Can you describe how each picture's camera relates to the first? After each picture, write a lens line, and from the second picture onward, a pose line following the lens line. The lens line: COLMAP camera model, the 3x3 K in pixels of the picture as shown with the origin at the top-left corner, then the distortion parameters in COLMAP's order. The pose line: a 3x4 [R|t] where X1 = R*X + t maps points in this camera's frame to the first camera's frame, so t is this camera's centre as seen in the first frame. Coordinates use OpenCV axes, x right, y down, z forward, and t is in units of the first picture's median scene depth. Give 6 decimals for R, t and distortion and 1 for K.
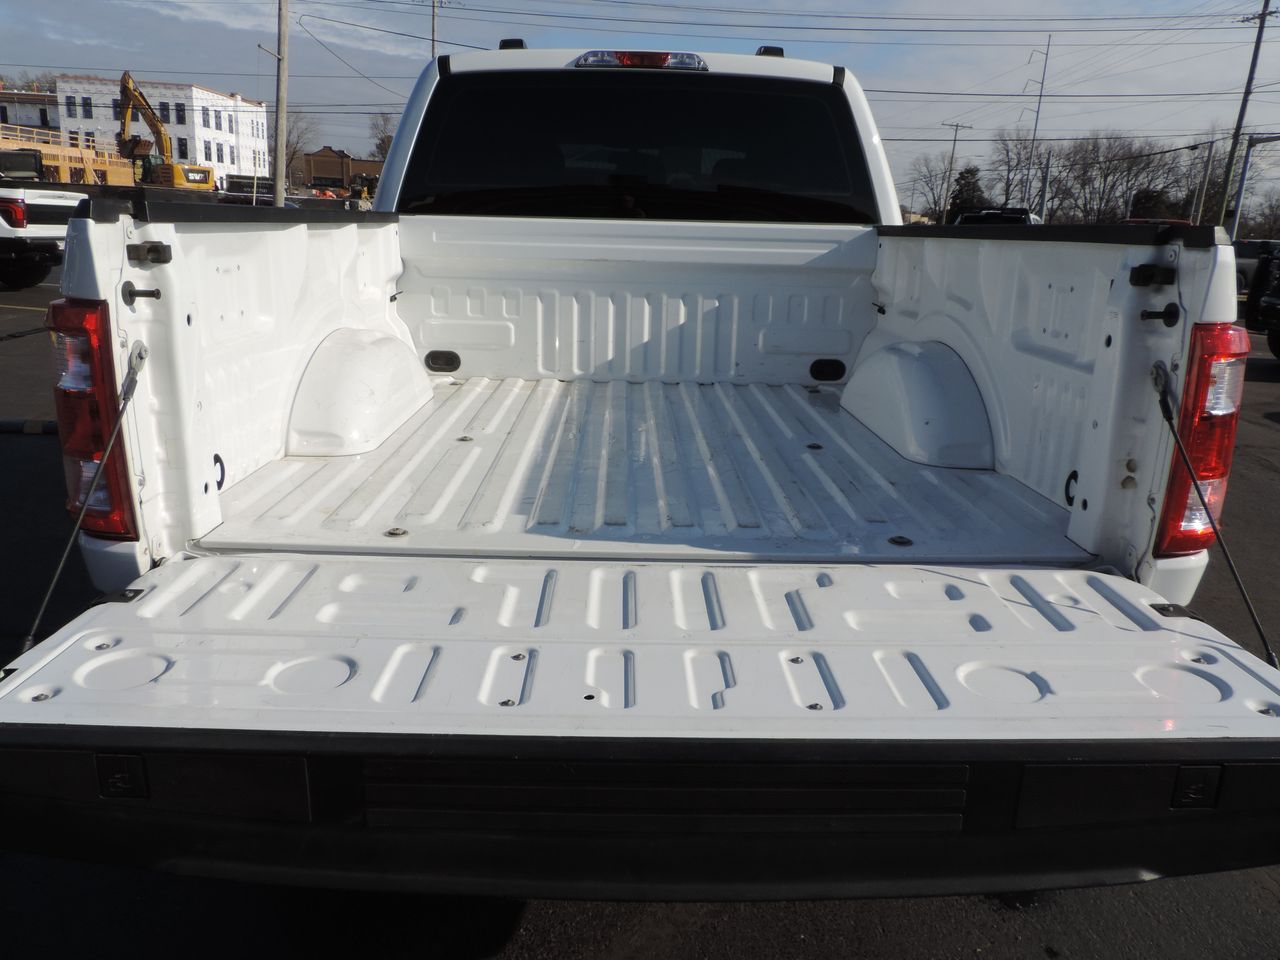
lens RADIAL K [[919.0, 0, 639.1], [0, 919.0, 482.0], [0, 0, 1]] dist [-0.004048, -0.014287]
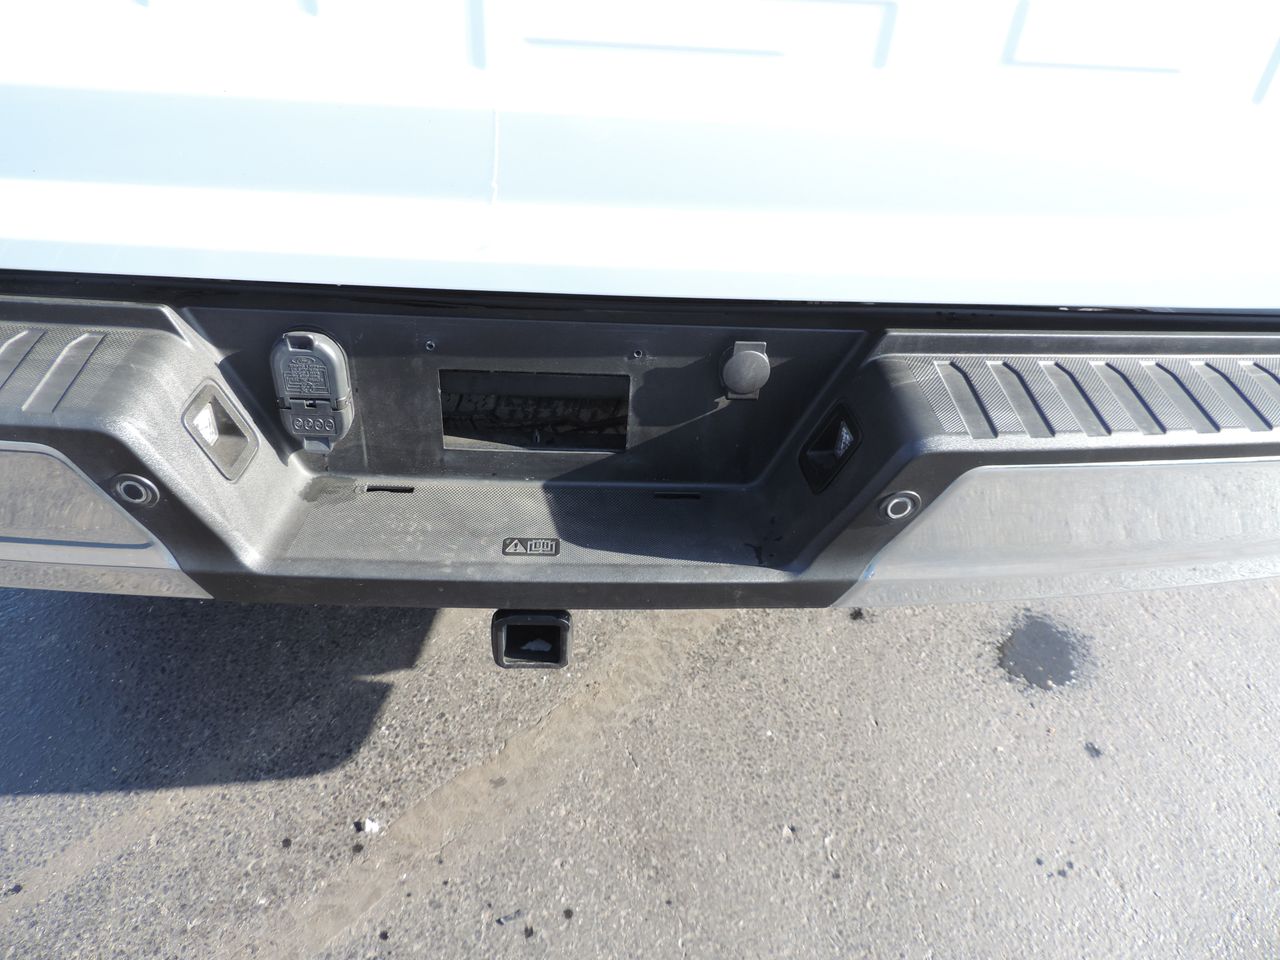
lens RADIAL K [[919.0, 0, 637.6], [0, 919.0, 477.0], [0, 0, 1]] dist [-0.004048, -0.014287]
pose [[0.998752, 0.009822, 0.048972, 0.033566], [-0.026843, 0.932398, 0.360434, 0.038611], [-0.042121, -0.361298, 0.931498, 0.384159]]
